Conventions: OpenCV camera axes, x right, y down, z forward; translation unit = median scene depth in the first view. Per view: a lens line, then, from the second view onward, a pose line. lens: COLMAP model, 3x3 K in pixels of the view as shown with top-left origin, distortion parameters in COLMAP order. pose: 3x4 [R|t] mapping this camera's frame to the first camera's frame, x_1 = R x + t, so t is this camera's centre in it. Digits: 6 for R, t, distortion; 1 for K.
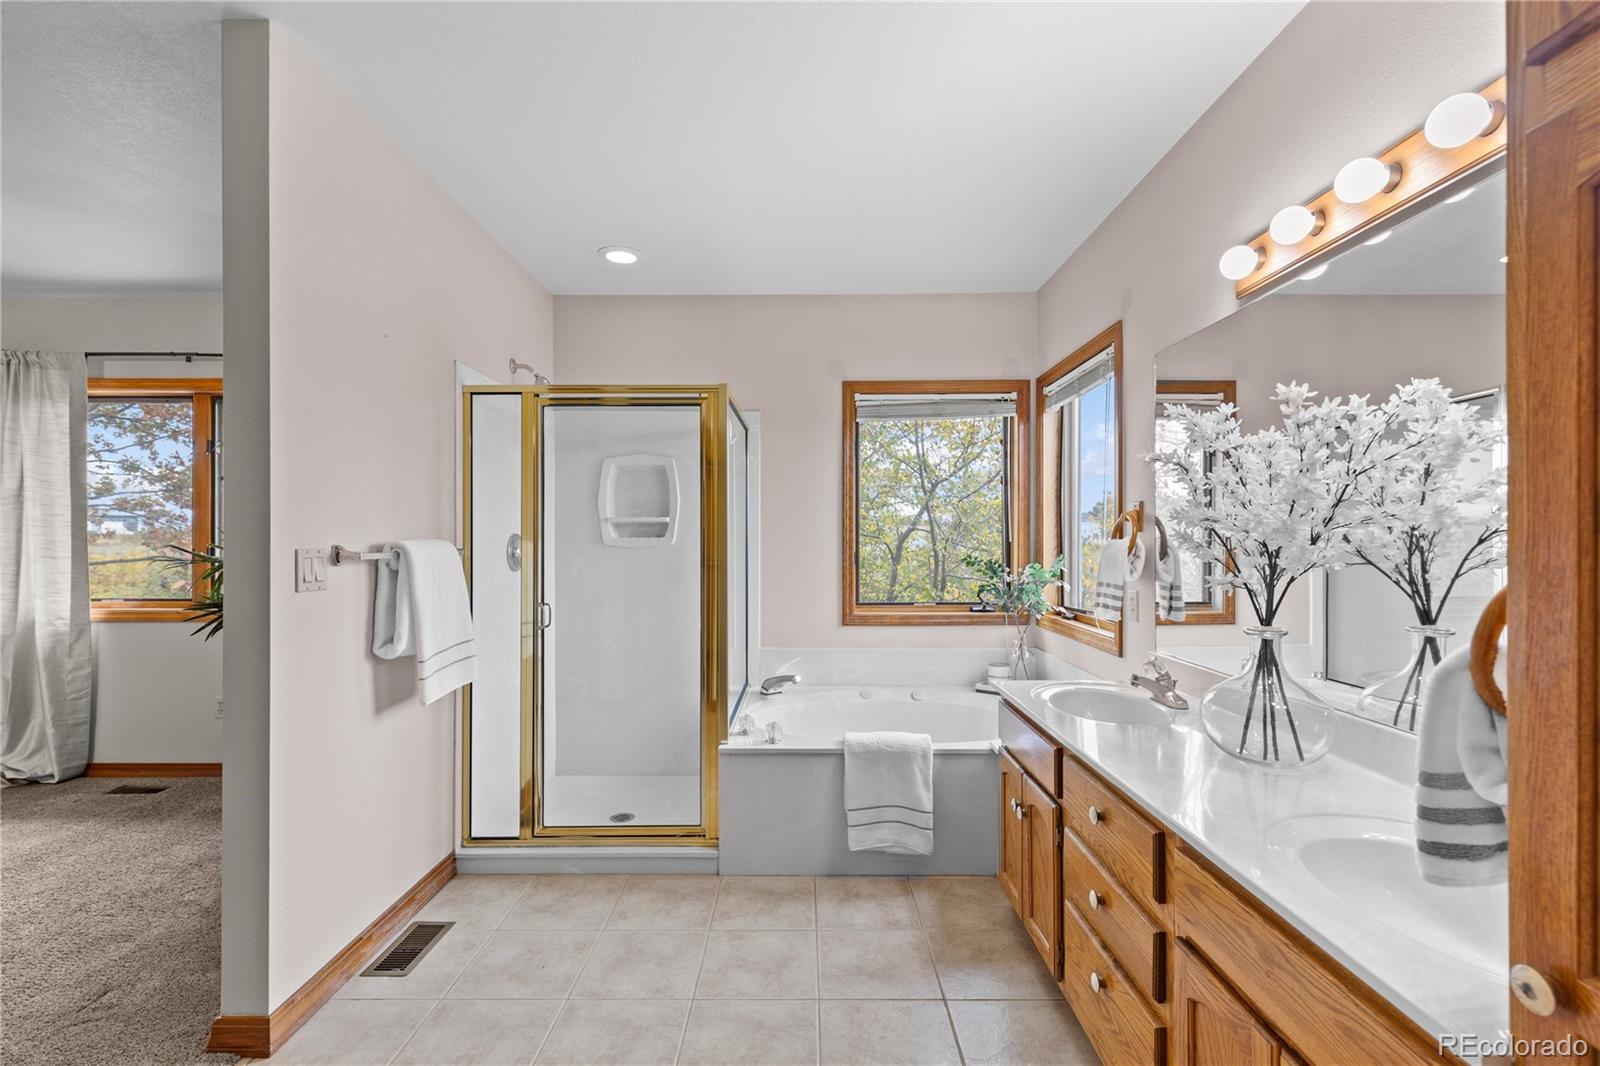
lens RADIAL K [[712.4, 0, 808.4], [0, 712.4, 536.9], [0, 0, 1]] dist [-0.001187, -0.000600]
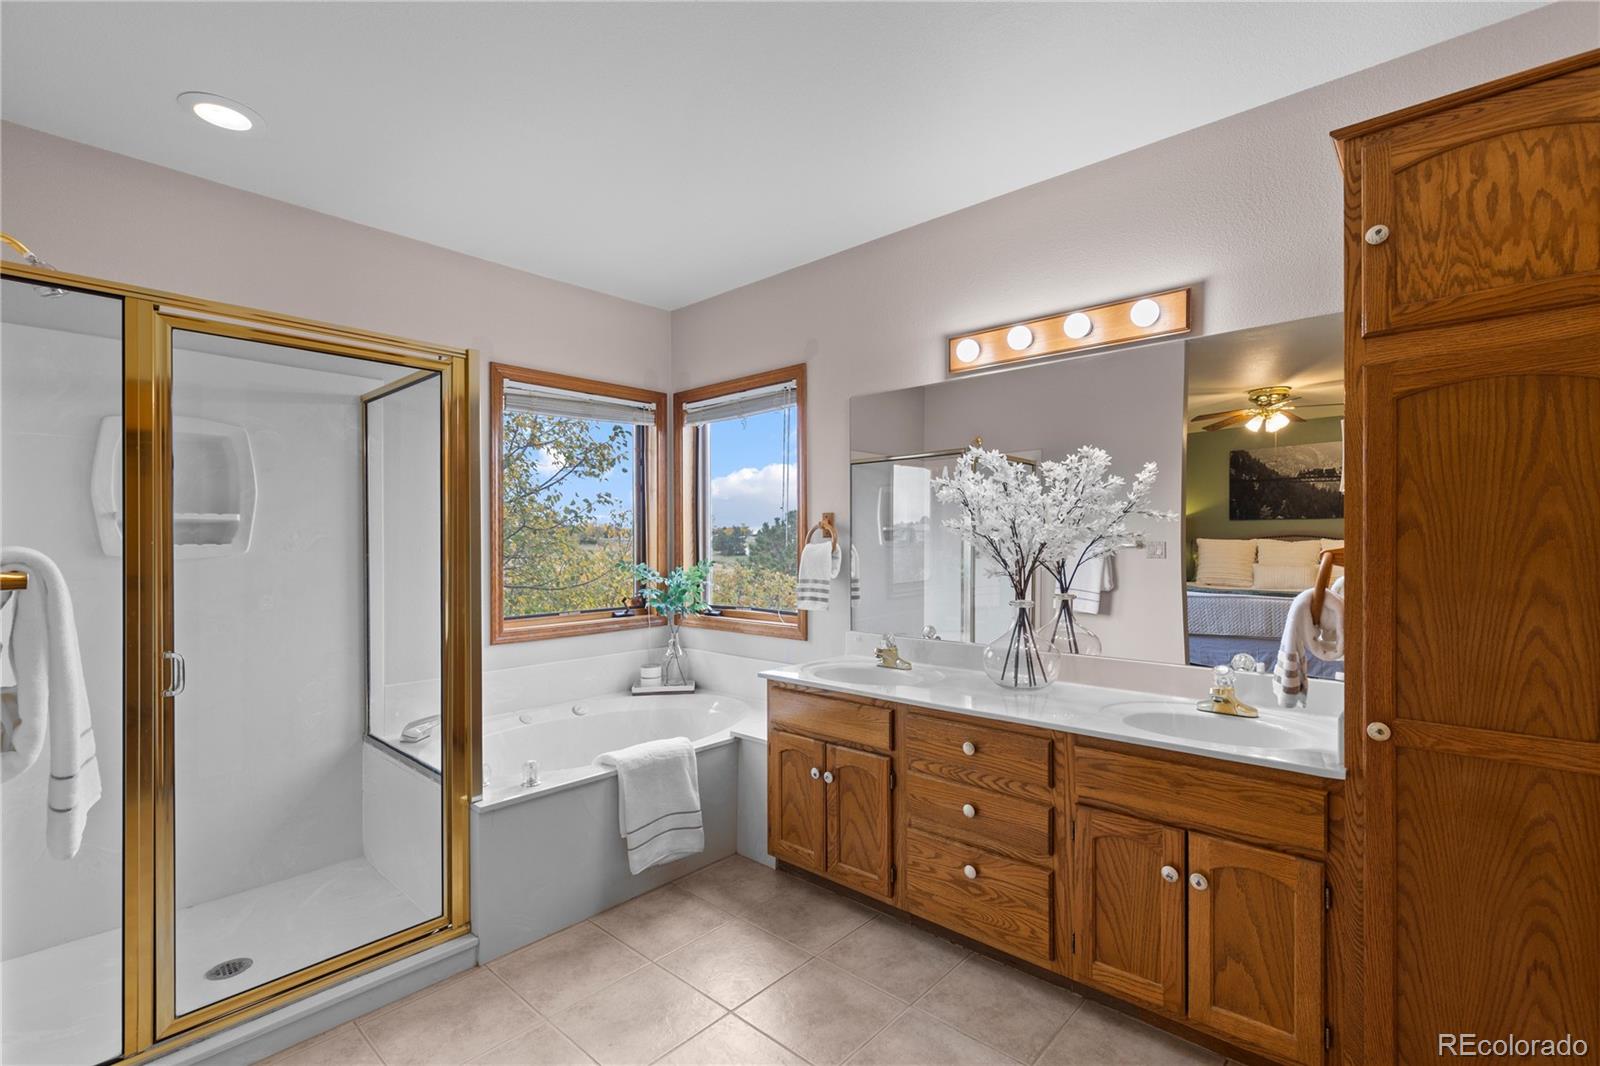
lens RADIAL K [[712.4, 0, 805.6], [0, 712.4, 543.1], [0, 0, 1]] dist [-0.001187, -0.000600]
pose [[0.668576, -0.003277, 0.743637, -0.418268], [0.002502, 0.999995, 0.002157, -0.000204], [-0.743640, 0.000419, 0.668580, 0.172101]]
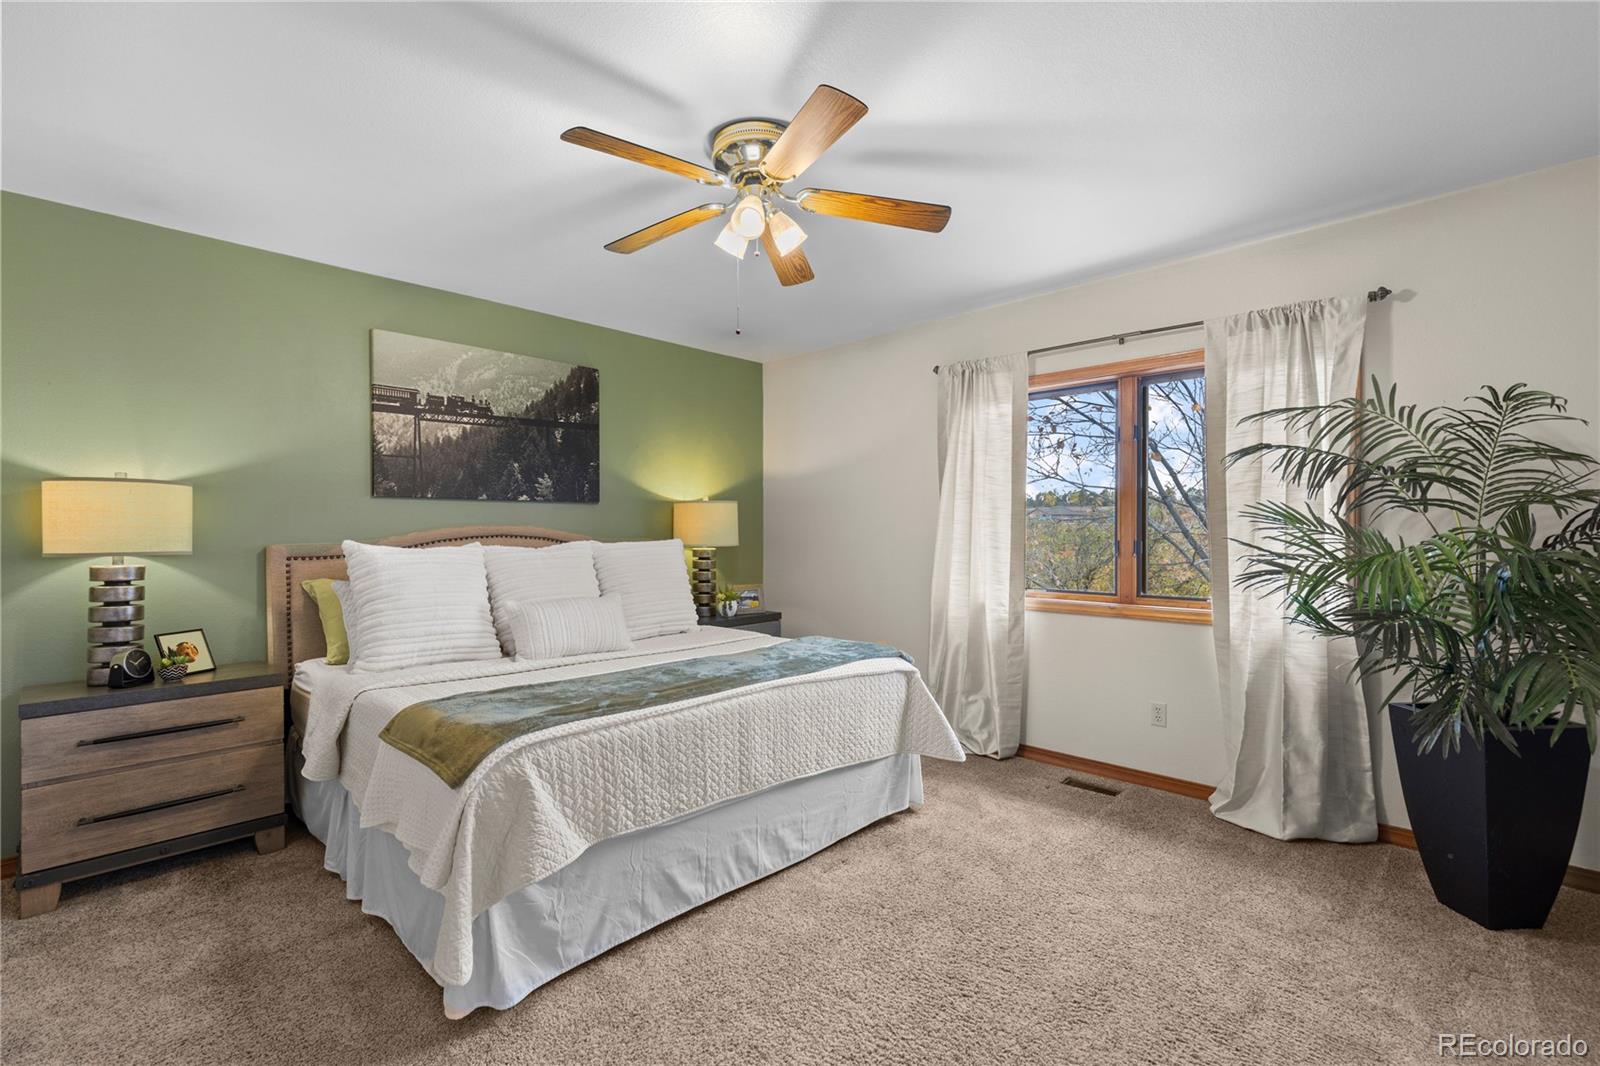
lens RADIAL K [[712.4, 0, 801.0], [0, 712.4, 530.4], [0, 0, 1]] dist [-0.001187, -0.000600]
pose [[0.729794, -0.003530, -0.683657, -0.668178], [0.006165, 0.999980, 0.001418, -0.001879], [0.683639, -0.005249, 0.729802, 0.015473]]
